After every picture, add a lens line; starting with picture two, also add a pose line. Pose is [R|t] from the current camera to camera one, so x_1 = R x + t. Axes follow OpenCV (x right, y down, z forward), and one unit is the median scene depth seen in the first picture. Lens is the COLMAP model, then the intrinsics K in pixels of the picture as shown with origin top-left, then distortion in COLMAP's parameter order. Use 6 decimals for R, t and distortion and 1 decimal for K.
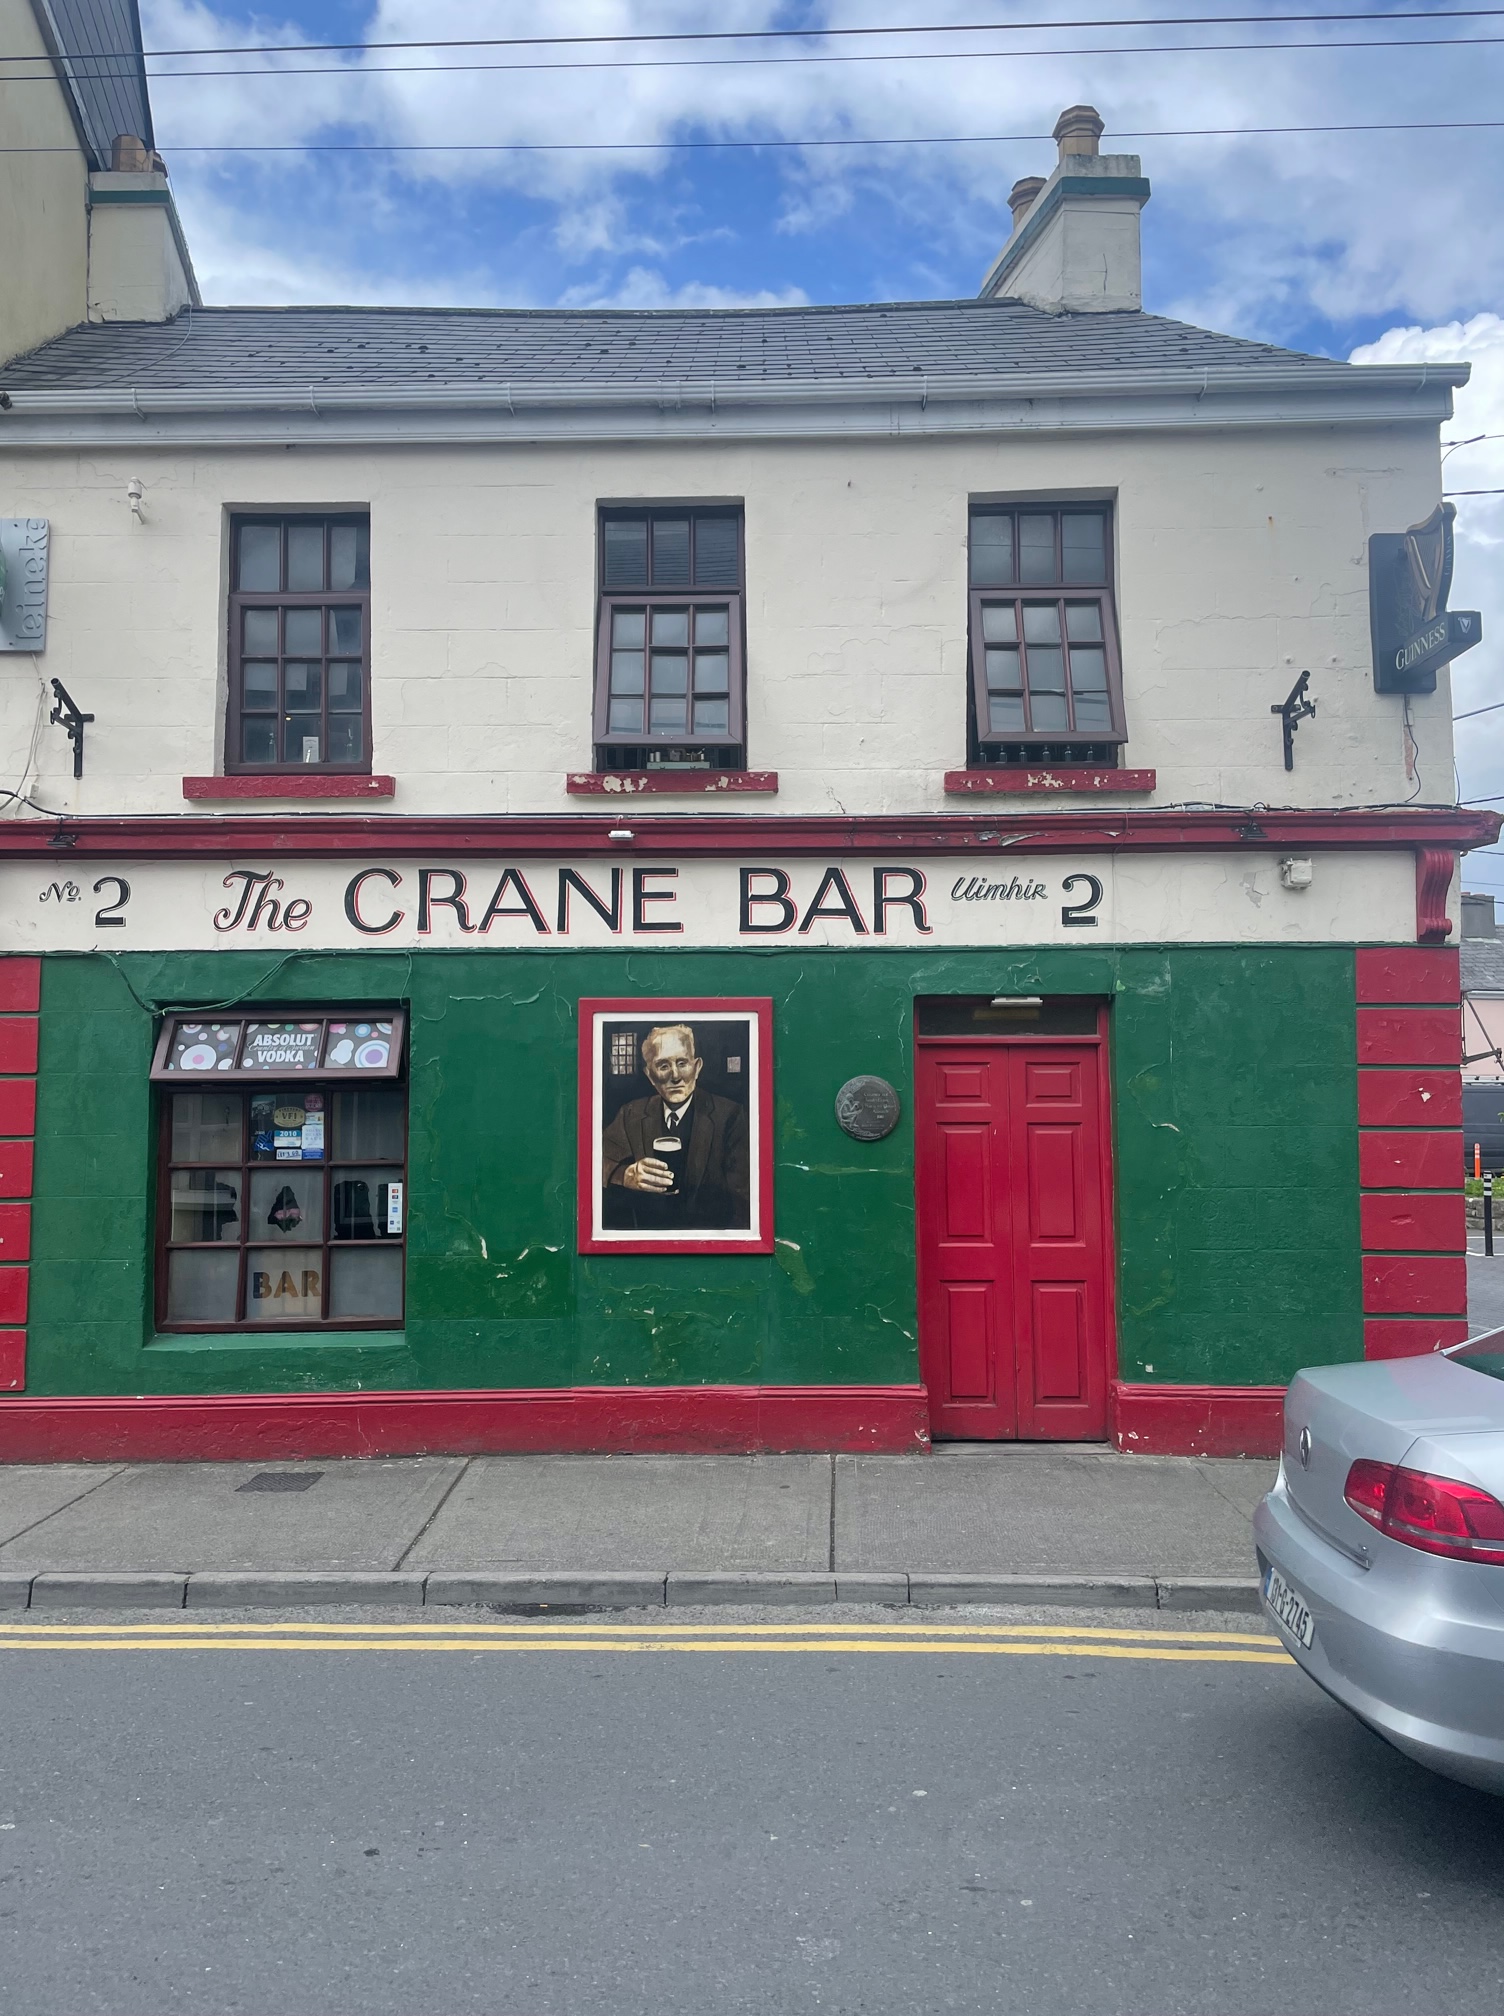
lens RADIAL K [[1526.2, 0, 753.4], [0, 1526.2, 1011.4], [0, 0, 1]] dist [-0.002958, 0.000082]
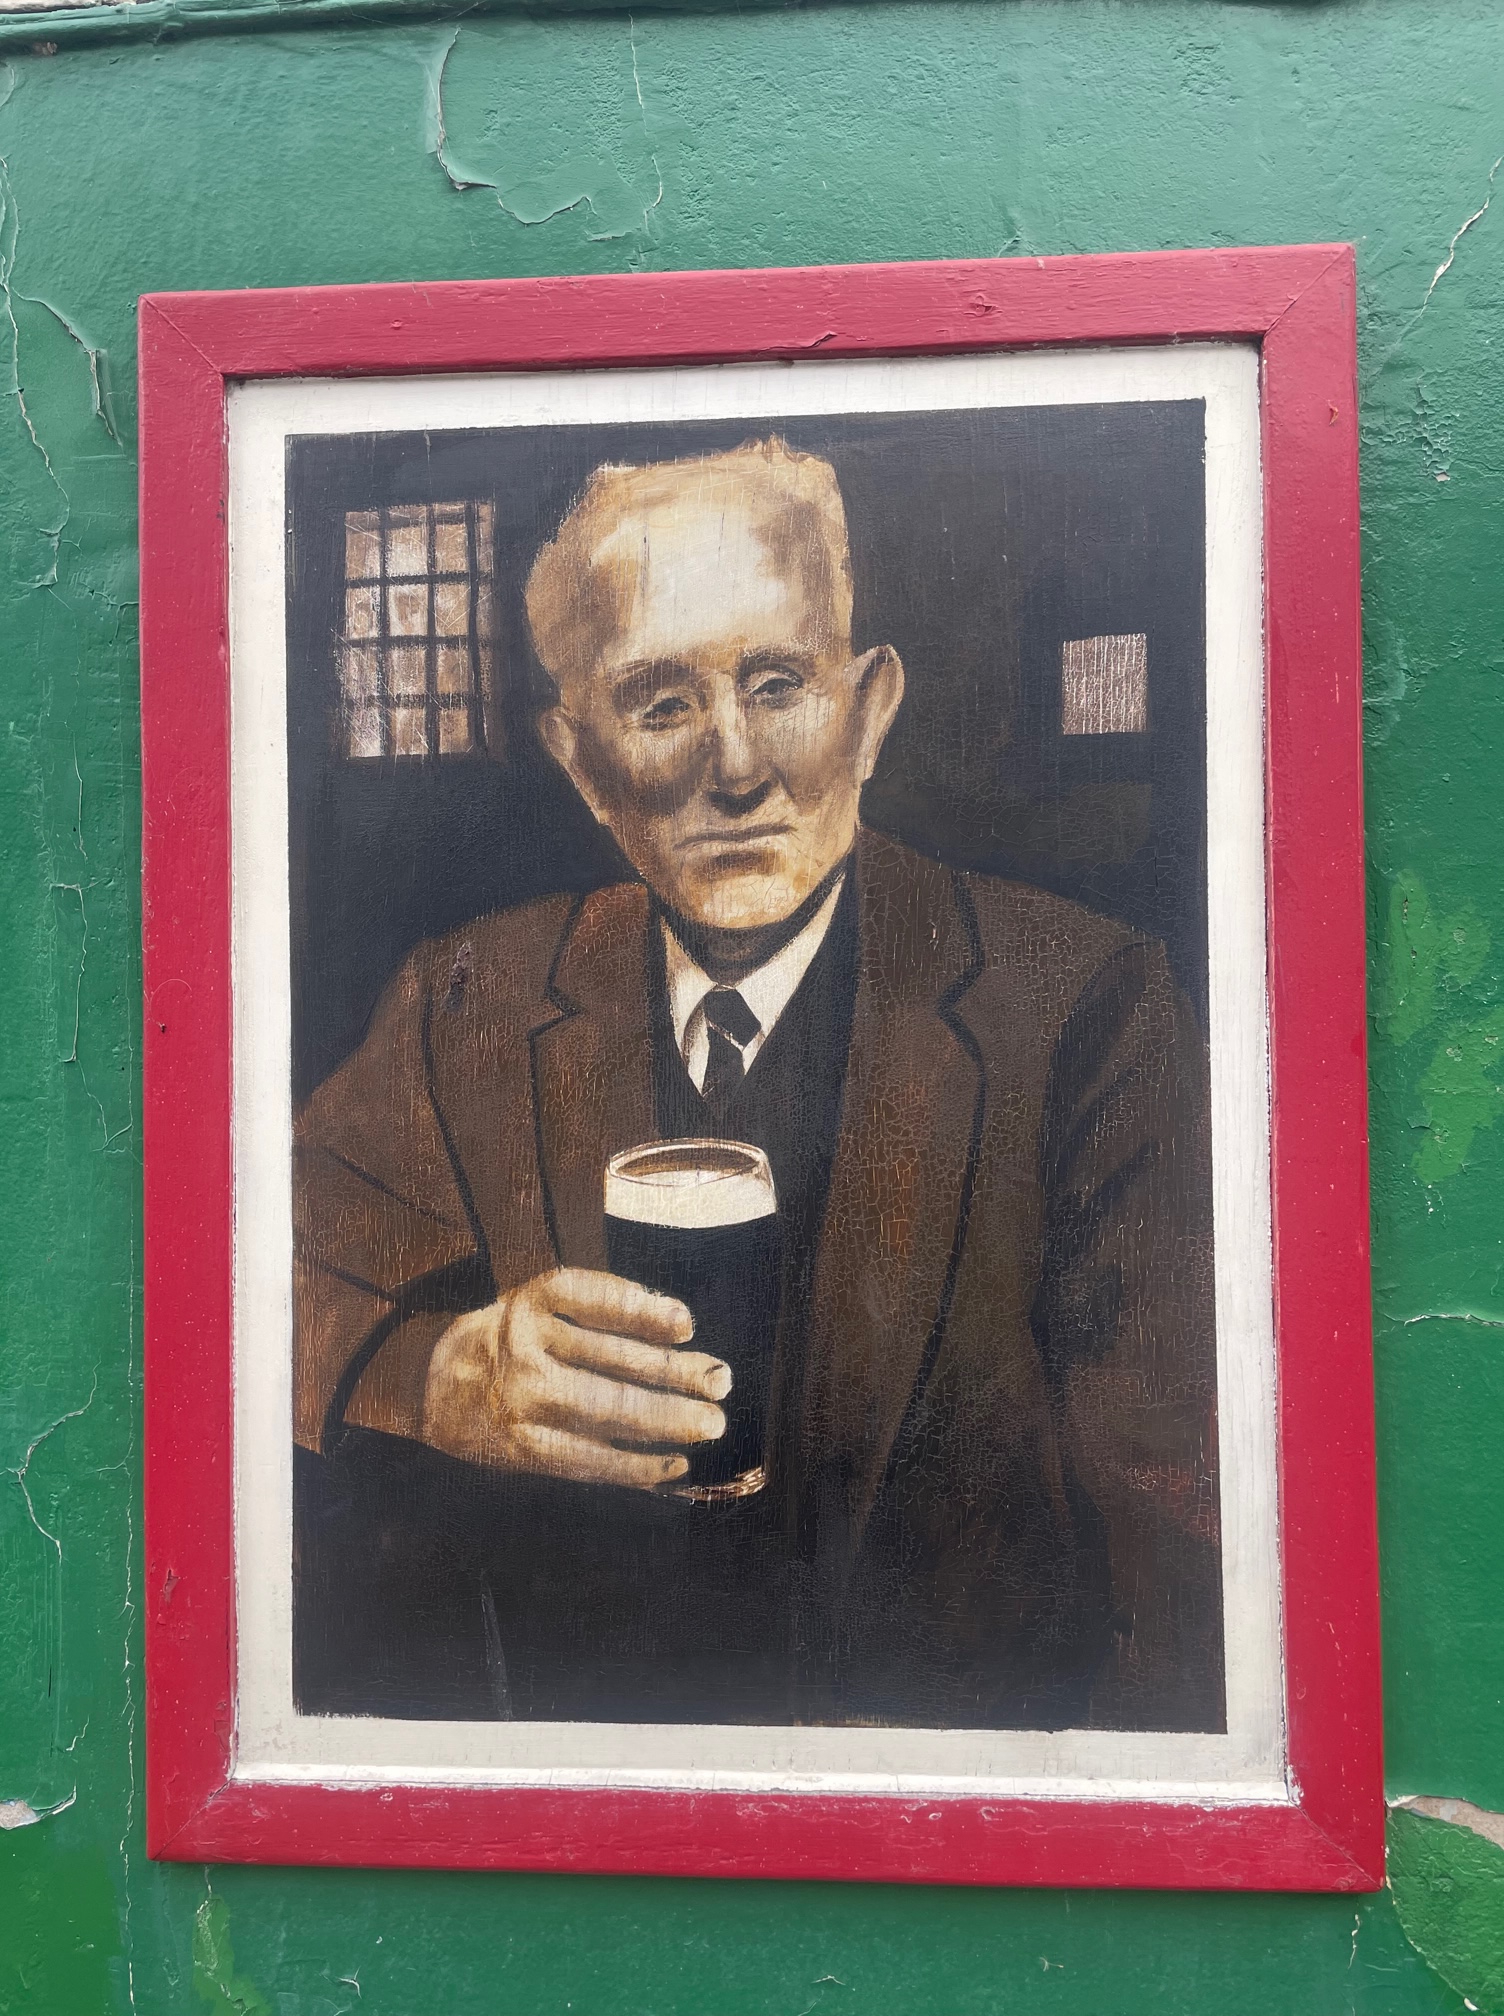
lens RADIAL K [[1526.2, 0, 750.8], [0, 1526.2, 1005.0], [0, 0, 1]] dist [-0.002958, 0.000082]
pose [[0.999287, -0.006571, -0.037177, -0.043721], [0.009466, 0.996888, 0.078258, 0.055189], [0.036547, -0.078554, 0.996240, 0.838925]]
